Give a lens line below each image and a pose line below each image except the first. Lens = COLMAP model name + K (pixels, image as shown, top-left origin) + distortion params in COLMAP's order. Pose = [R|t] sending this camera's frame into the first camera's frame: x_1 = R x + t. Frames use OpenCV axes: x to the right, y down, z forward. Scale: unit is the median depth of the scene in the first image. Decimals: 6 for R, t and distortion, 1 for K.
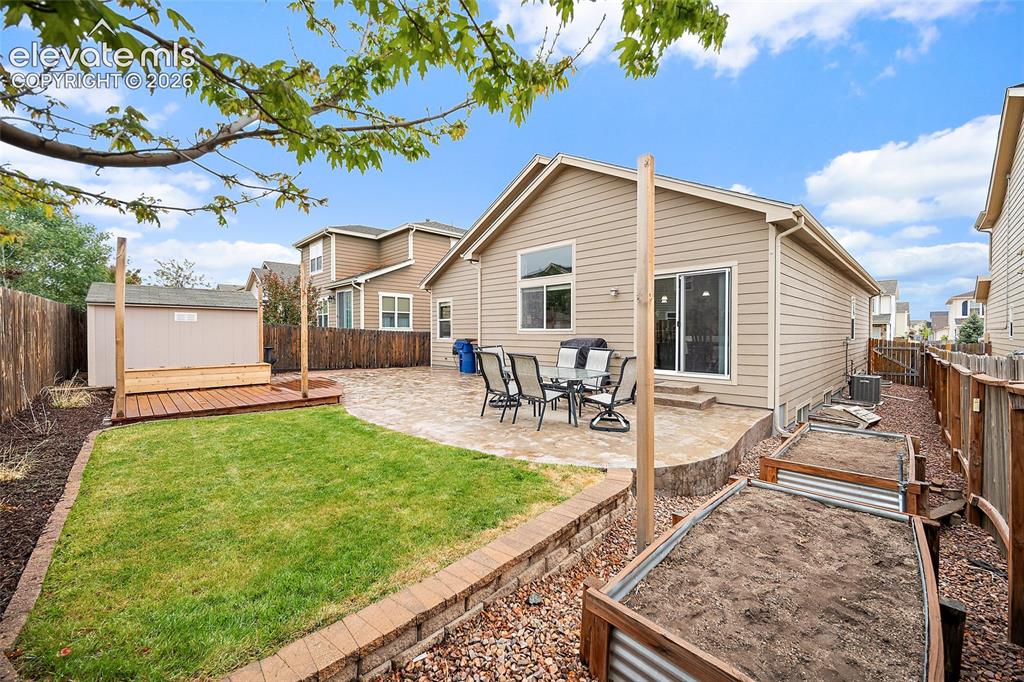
lens RADIAL K [[400.8, 0, 513.4], [0, 400.8, 335.8], [0, 0, 1]] dist [-0.002853, 0.000463]
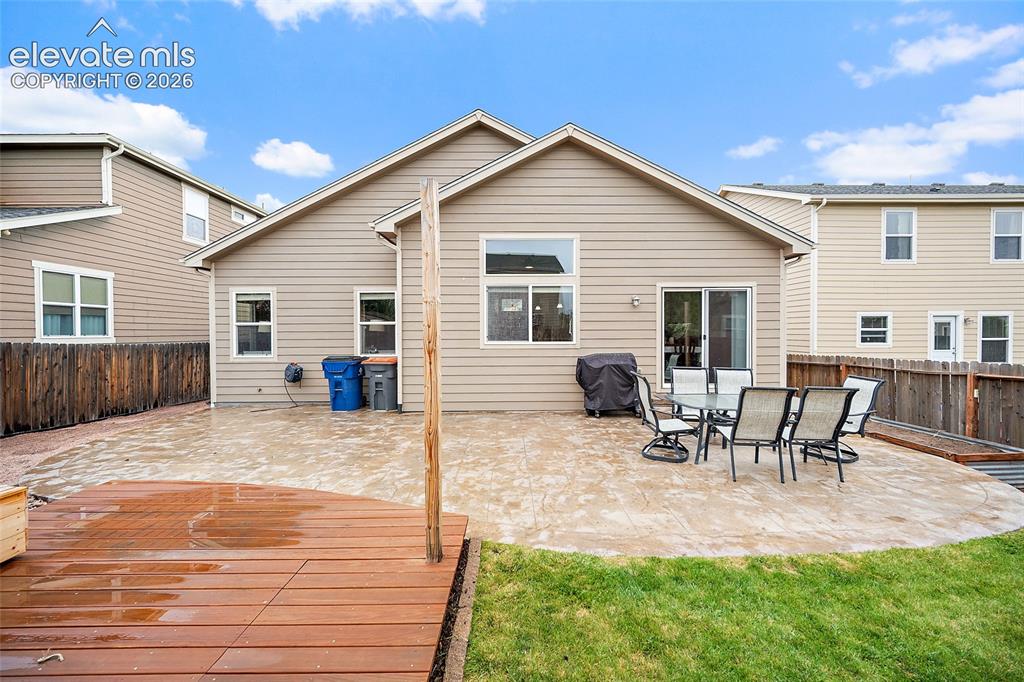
lens RADIAL K [[400.8, 0, 513.7], [0, 400.8, 338.5], [0, 0, 1]] dist [-0.002853, 0.000463]
pose [[0.694985, -0.011705, 0.718929, -0.364055], [0.009082, 0.999931, 0.007500, -0.021600], [-0.718967, 0.001317, 0.695043, 0.352162]]
